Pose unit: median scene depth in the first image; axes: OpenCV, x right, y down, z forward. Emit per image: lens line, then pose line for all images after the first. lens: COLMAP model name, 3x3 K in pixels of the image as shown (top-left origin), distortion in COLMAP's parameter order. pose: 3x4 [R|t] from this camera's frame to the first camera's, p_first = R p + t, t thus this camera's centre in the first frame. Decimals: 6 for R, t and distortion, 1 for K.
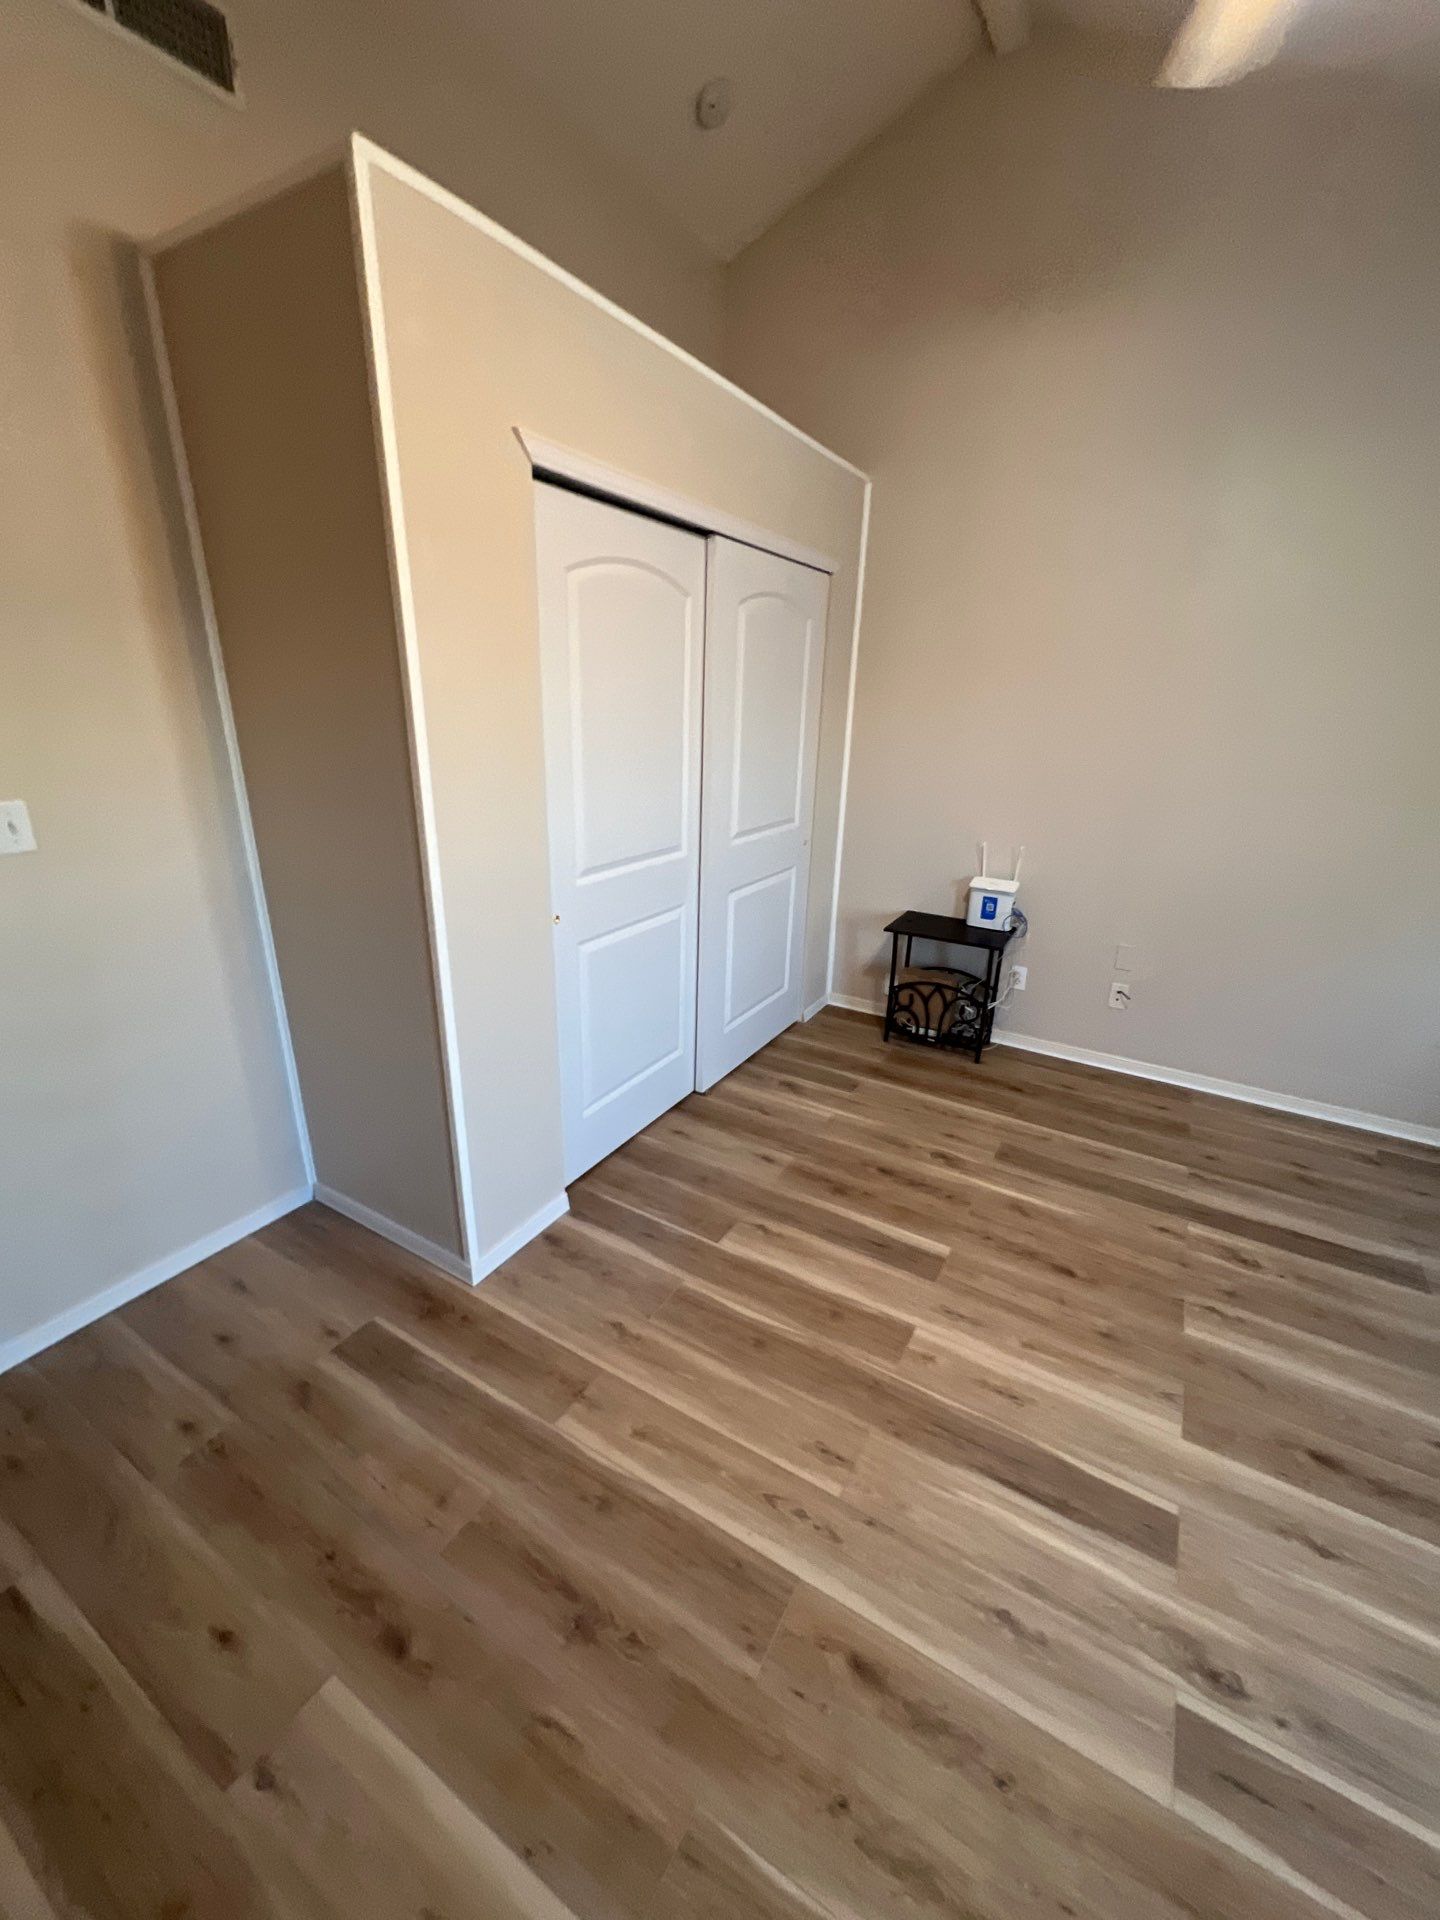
lens RADIAL K [[766.5, 0, 728.3], [0, 766.5, 957.7], [0, 0, 1]] dist [-0.000895, 0.000002]
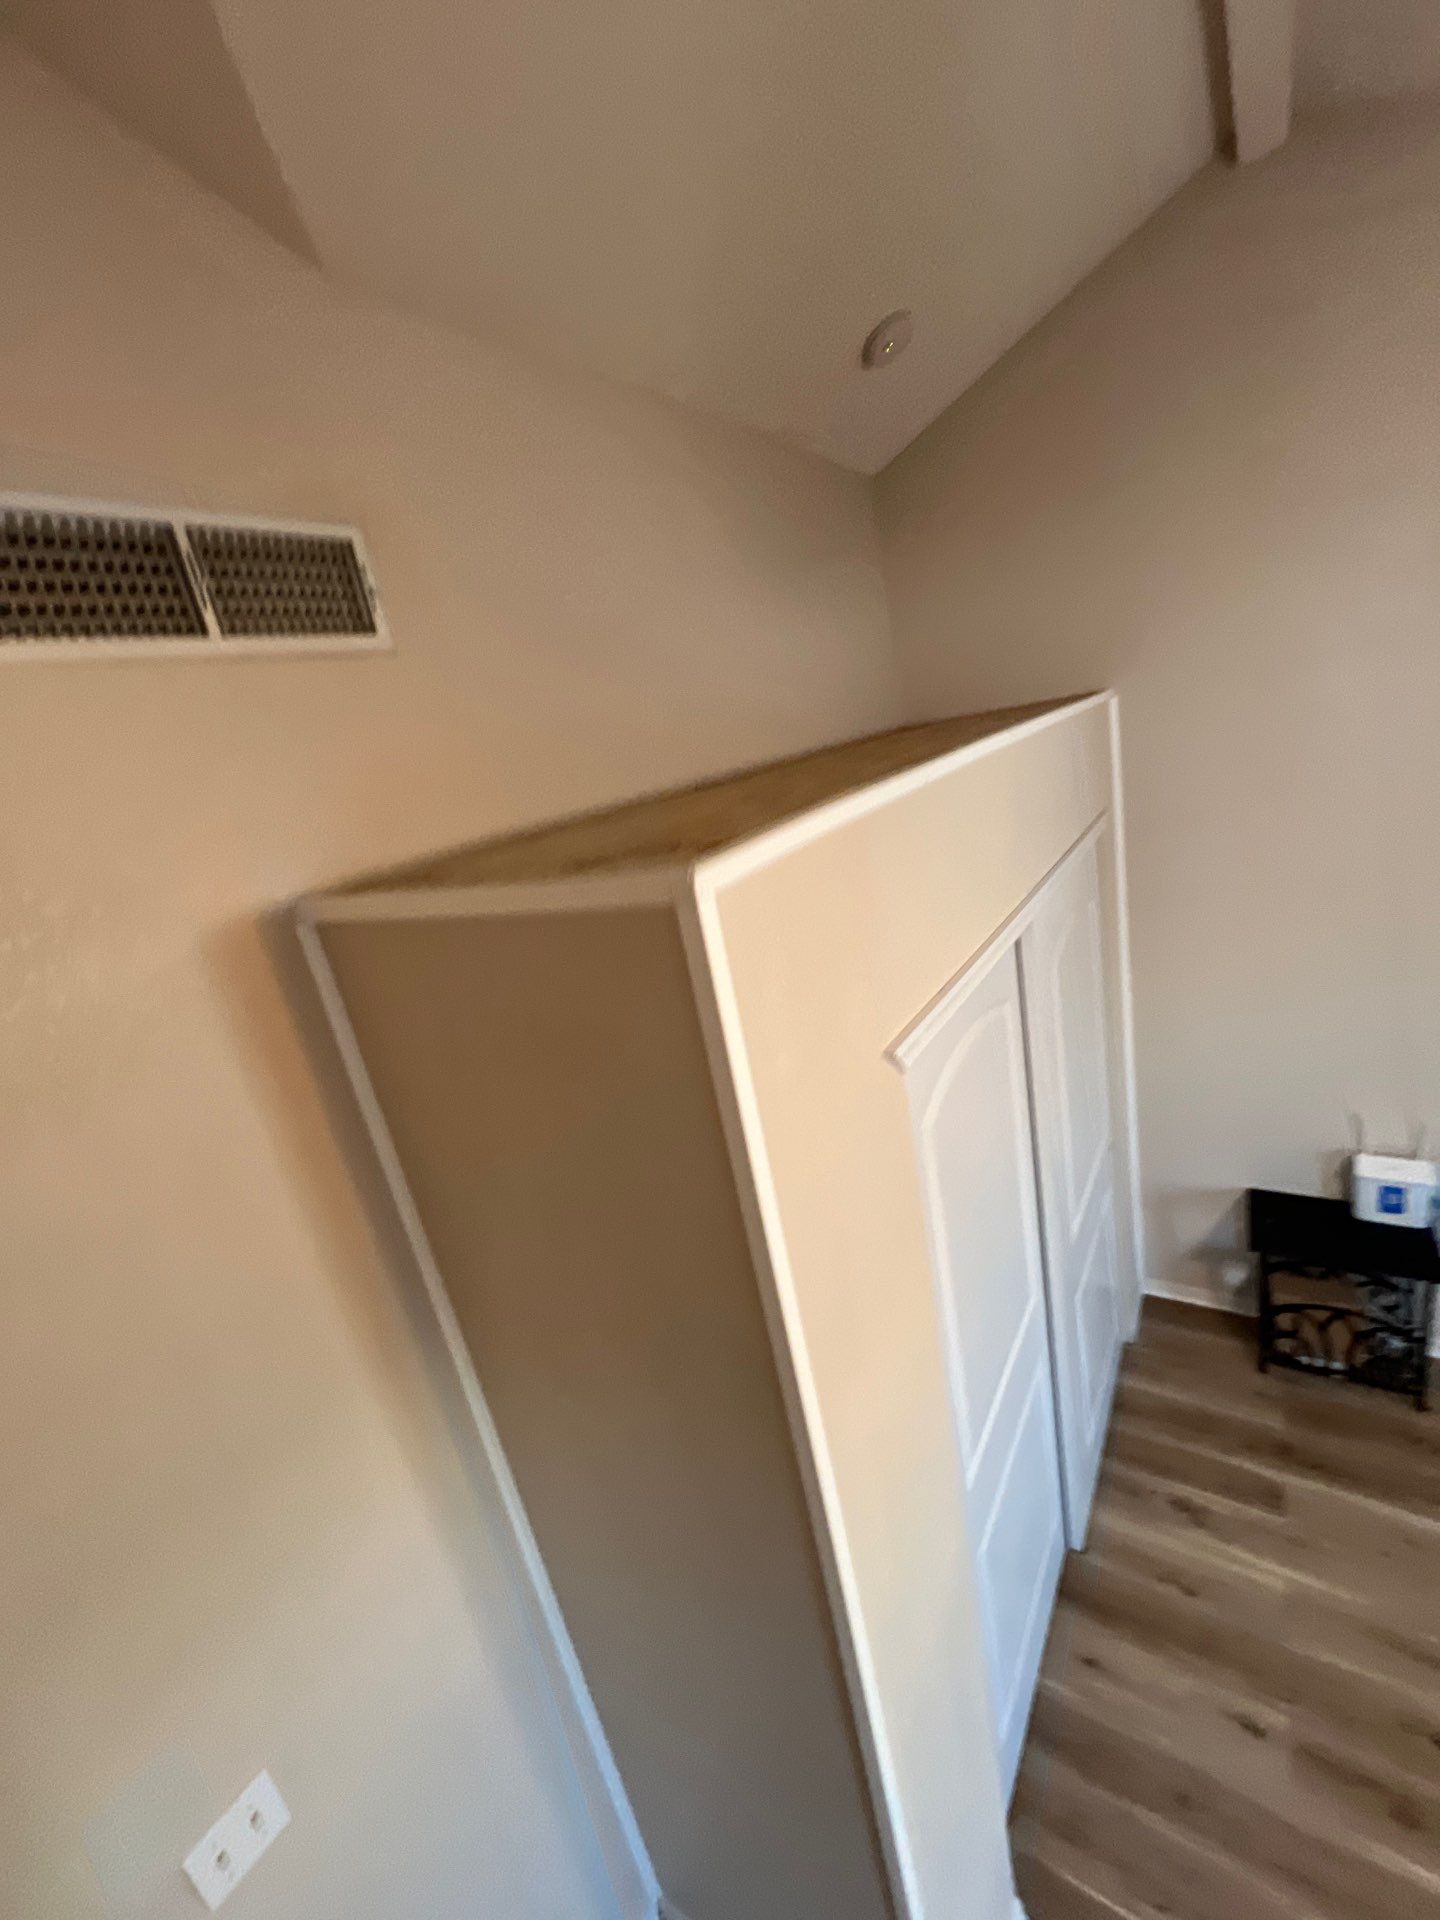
lens RADIAL K [[766.5, 0, 727.8], [0, 766.5, 958.9], [0, 0, 1]] dist [-0.000895, 0.000002]
pose [[0.974677, -0.194142, -0.110971, -0.223207], [0.188567, 0.980299, -0.058796, -0.524218], [0.120199, 0.036382, 0.992083, 0.254007]]
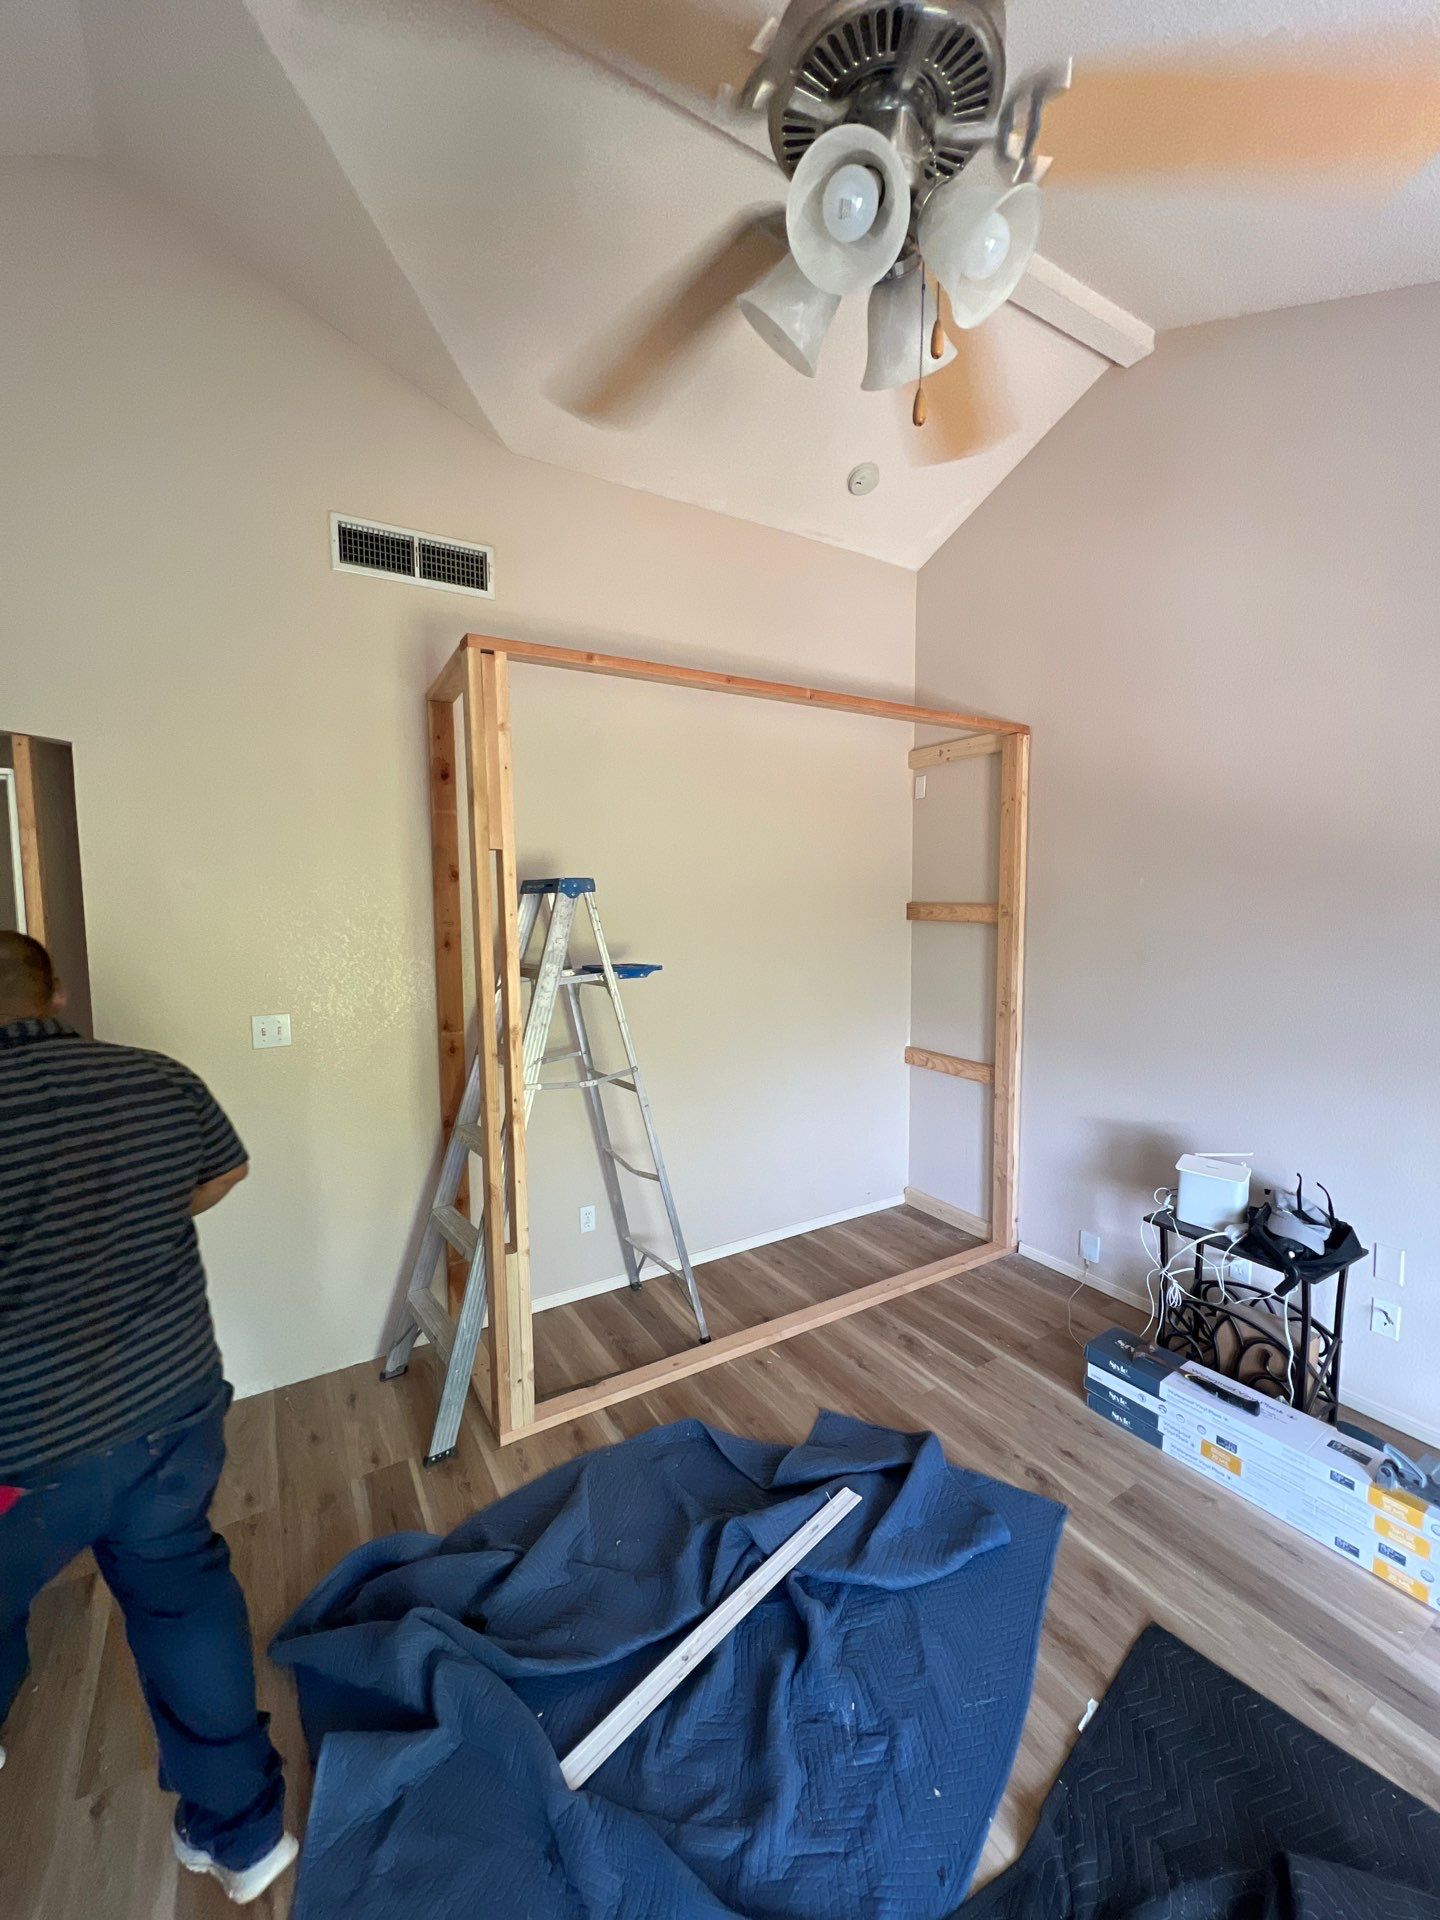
lens RADIAL K [[766.5, 0, 728.6], [0, 766.5, 962.2], [0, 0, 1]] dist [-0.000895, 0.000002]
pose [[0.883381, 0.010397, -0.468541, 0.410728], [-0.126496, 0.967938, -0.217015, -0.056137], [0.451262, 0.250975, 0.856373, 0.025479]]
